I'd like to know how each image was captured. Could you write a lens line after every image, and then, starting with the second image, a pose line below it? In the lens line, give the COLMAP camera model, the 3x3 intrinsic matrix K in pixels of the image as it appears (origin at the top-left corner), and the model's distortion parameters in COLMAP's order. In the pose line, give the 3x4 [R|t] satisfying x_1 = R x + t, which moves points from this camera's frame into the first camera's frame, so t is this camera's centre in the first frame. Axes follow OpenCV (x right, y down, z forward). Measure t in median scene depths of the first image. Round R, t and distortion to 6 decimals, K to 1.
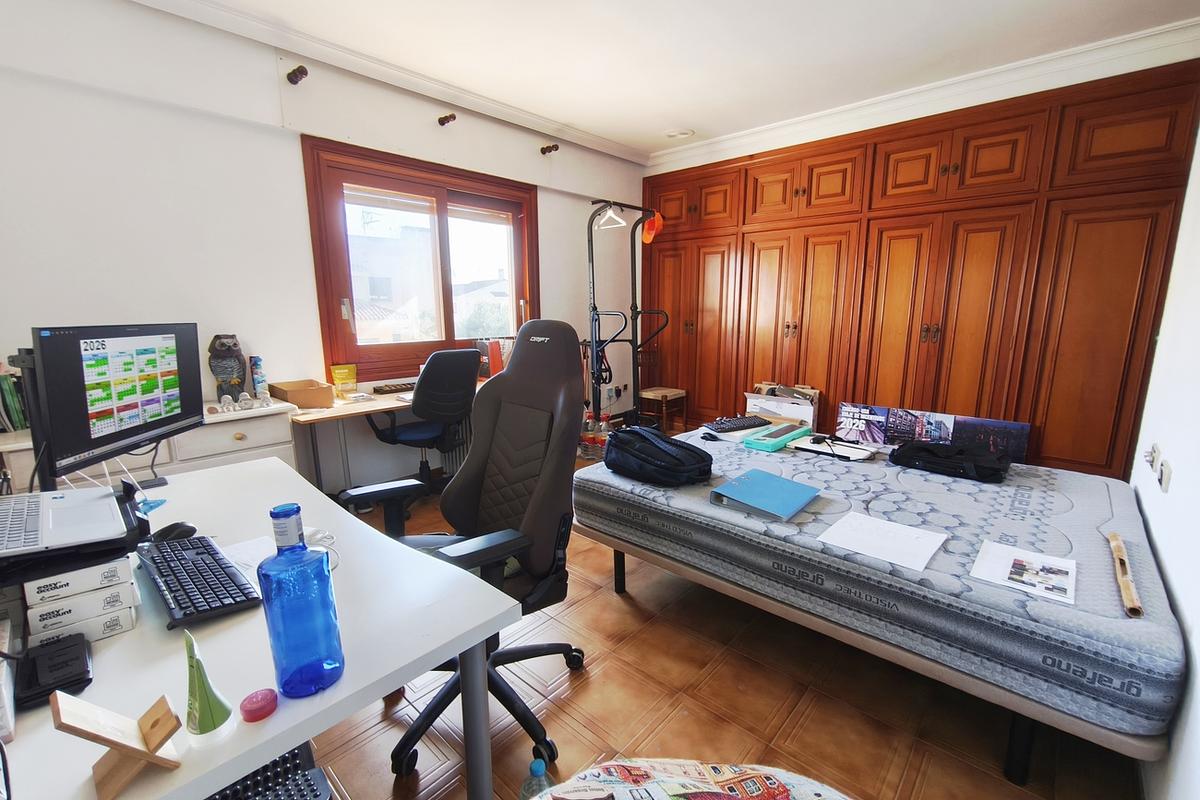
lens RADIAL K [[508.5, 0, 602.0], [0, 508.5, 404.2], [0, 0, 1]] dist [-0.001668, -0.000245]
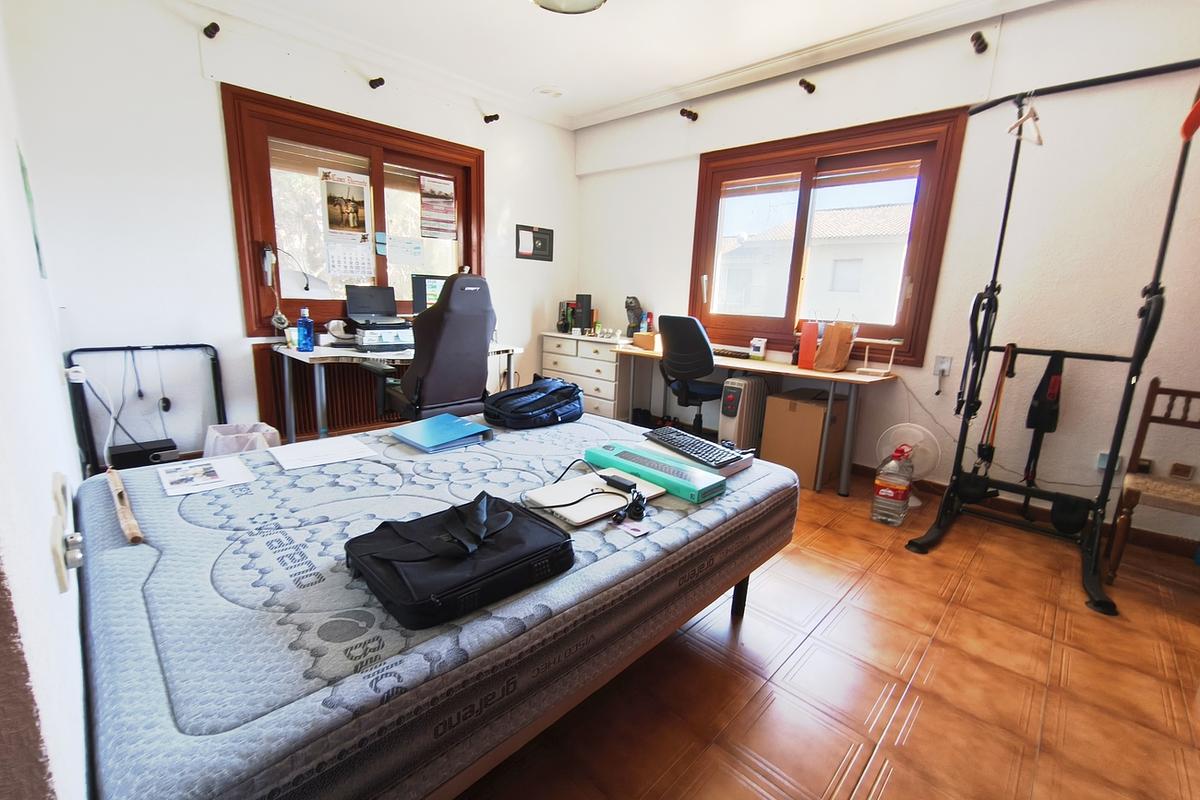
lens RADIAL K [[508.5, 0, 602.0], [0, 508.5, 404.2], [0, 0, 1]] dist [-0.001668, -0.000245]
pose [[-0.030548, 0.216547, -0.975794, 1.425258], [-0.228804, 0.948813, 0.217722, -0.205601], [0.972993, 0.229916, 0.020562, 1.368577]]
